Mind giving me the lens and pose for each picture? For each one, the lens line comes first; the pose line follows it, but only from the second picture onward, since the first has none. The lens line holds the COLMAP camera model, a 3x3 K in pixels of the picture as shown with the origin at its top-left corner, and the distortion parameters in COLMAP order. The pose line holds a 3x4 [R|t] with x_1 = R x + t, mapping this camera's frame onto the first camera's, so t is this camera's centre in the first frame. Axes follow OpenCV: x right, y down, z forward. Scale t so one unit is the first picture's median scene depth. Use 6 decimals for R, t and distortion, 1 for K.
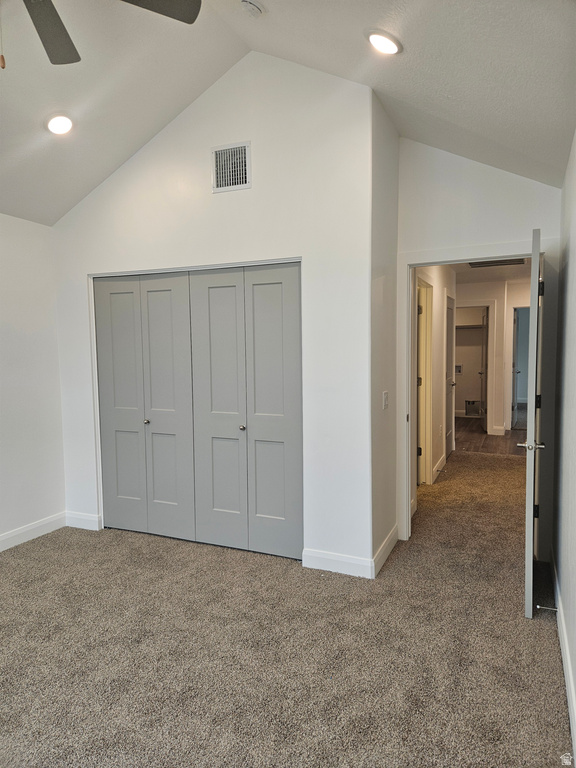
lens RADIAL K [[518.0, 0, 289.1], [0, 518.0, 384.0], [0, 0, 1]] dist [0.052275, -0.029073]
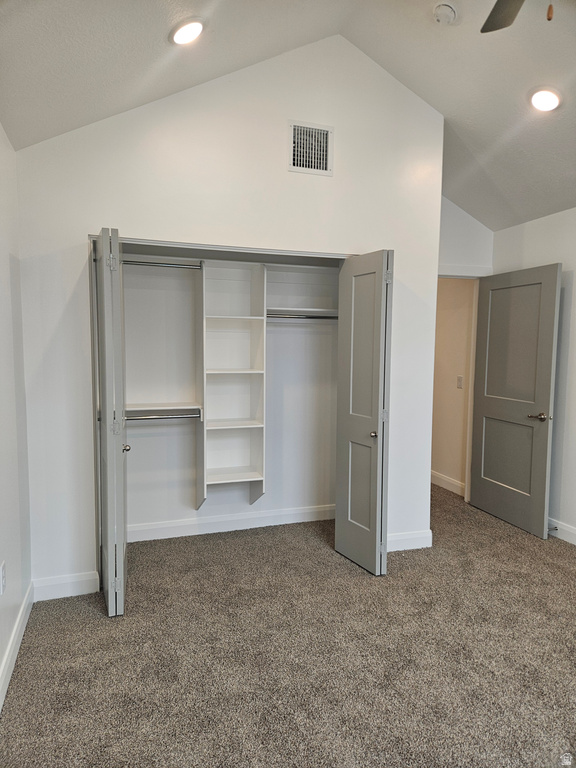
lens RADIAL K [[518.0, 0, 284.9], [0, 518.0, 384.0], [0, 0, 1]] dist [0.052275, -0.029073]
pose [[0.745872, -0.041946, 0.664768, -0.819803], [0.039296, 0.999048, 0.018948, -0.015358], [-0.664929, 0.011990, 0.746810, 0.355122]]
